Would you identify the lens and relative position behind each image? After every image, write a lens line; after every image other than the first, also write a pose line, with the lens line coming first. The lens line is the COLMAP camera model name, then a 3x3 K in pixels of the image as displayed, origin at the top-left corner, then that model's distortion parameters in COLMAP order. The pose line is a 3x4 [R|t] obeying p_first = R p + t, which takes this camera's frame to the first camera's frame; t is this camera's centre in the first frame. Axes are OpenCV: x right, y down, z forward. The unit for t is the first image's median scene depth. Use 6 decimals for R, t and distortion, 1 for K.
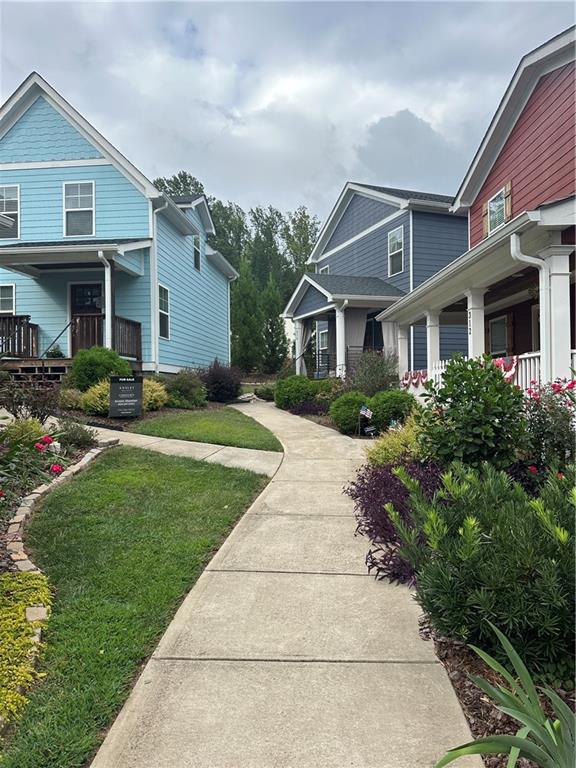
lens RADIAL K [[537.4, 0, 288.0], [0, 537.4, 384.0], [0, 0, 1]] dist [0.010067, 0.000311]
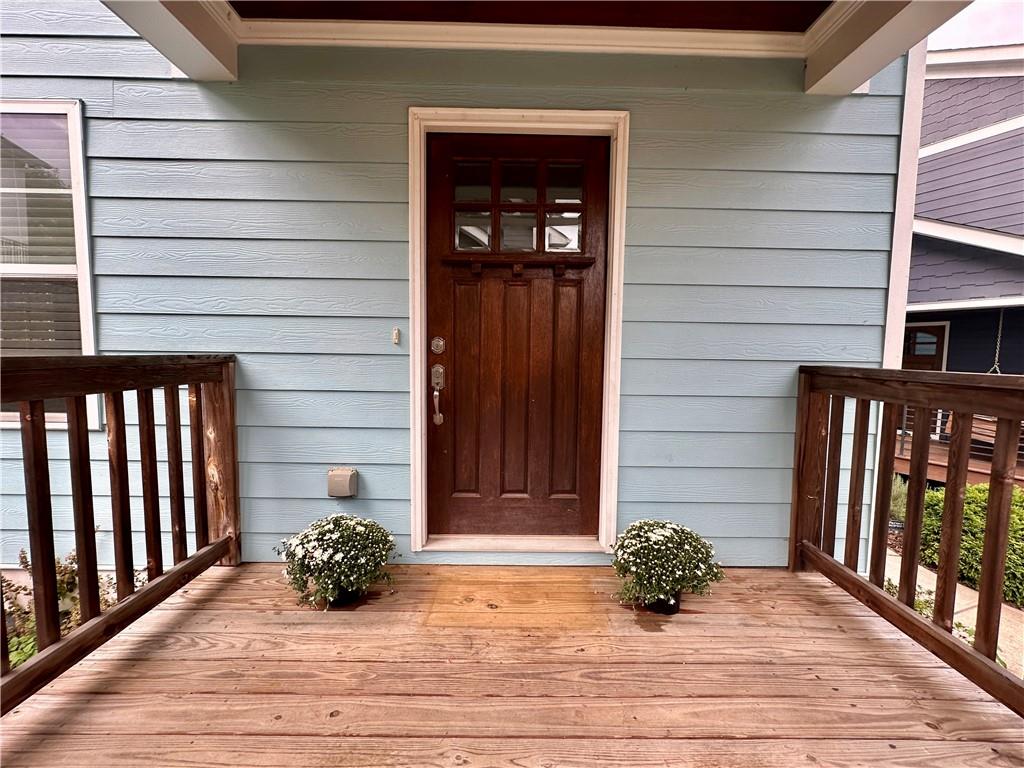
lens RADIAL K [[411.8, 0, 512.0], [0, 411.8, 384.0], [0, 0, 1]] dist [0.001635, 0.000450]
pose [[0.993005, 0.026438, 0.115078, -0.391369], [-0.037387, 0.994865, 0.094052, -0.117687], [-0.112000, -0.097696, 0.988894, 0.861211]]
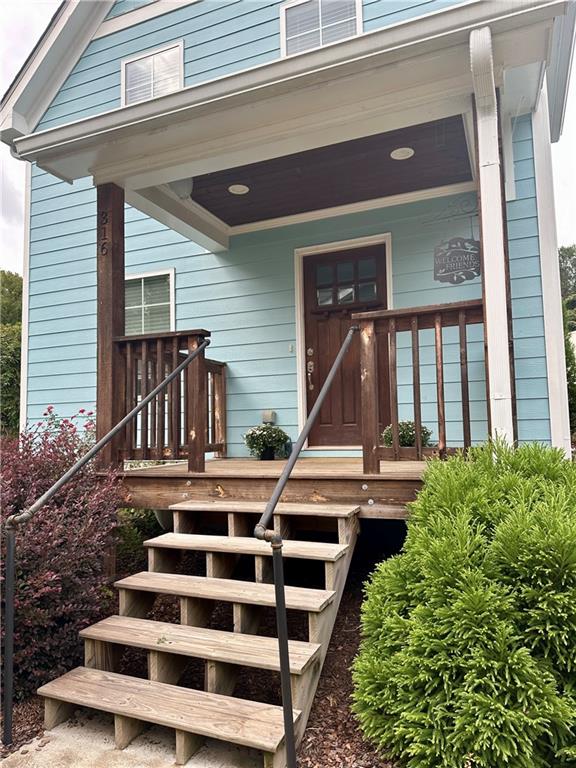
lens RADIAL K [[537.1, 0, 291.8], [0, 537.1, 399.3], [0, 0, 1]] dist [0.050180, -0.004813]
pose [[0.959534, -0.018757, -0.280966, -0.305716], [0.007270, 0.999097, -0.041871, -0.066562], [0.281498, 0.038134, 0.958804, 0.633220]]
